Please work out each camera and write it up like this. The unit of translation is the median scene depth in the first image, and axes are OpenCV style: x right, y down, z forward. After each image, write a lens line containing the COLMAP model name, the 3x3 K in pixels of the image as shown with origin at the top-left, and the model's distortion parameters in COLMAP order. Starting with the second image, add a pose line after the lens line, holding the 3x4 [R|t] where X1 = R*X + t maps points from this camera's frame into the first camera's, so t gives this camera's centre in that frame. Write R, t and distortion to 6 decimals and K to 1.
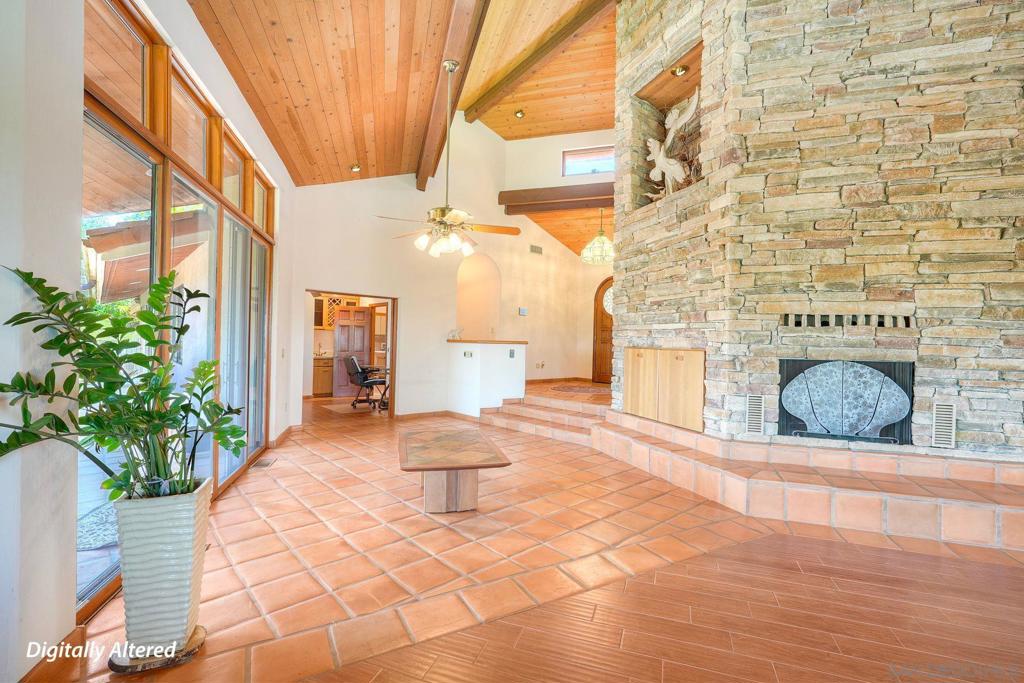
lens RADIAL K [[471.4, 0, 512.0], [0, 471.4, 341.5], [0, 0, 1]] dist [0.000286, 0.000943]
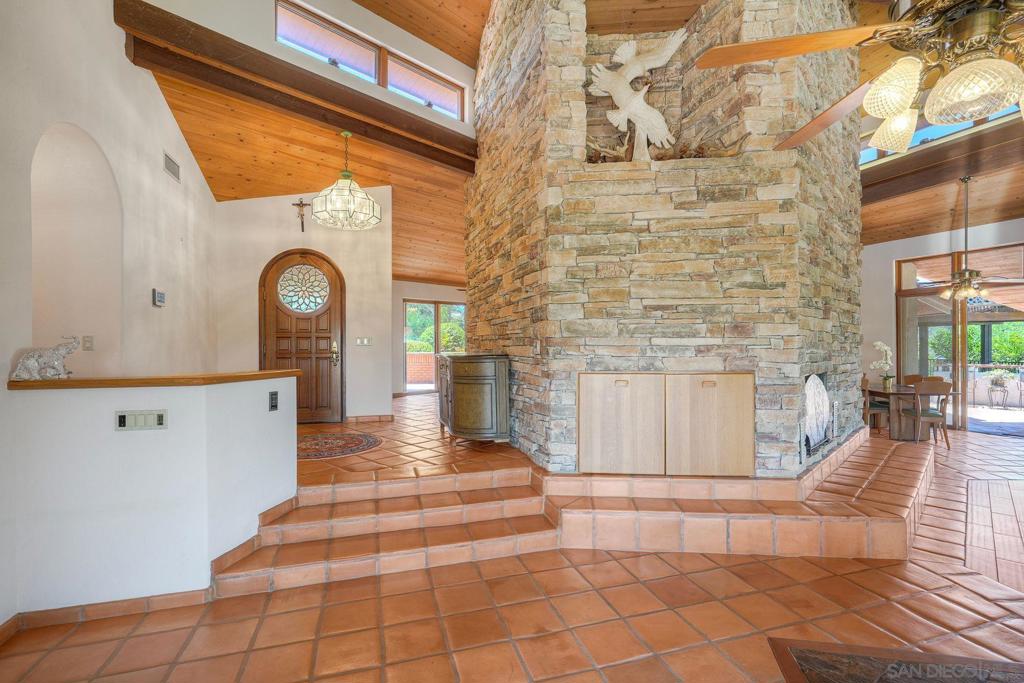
lens RADIAL K [[476.0, 0, 509.7], [0, 476.0, 348.9], [0, 0, 1]] dist [-0.003987, -0.000083]
pose [[0.418139, -0.034153, 0.907741, -0.302667], [0.013597, 0.999416, 0.031339, -0.032347], [-0.908281, -0.000761, 0.418359, 0.639383]]
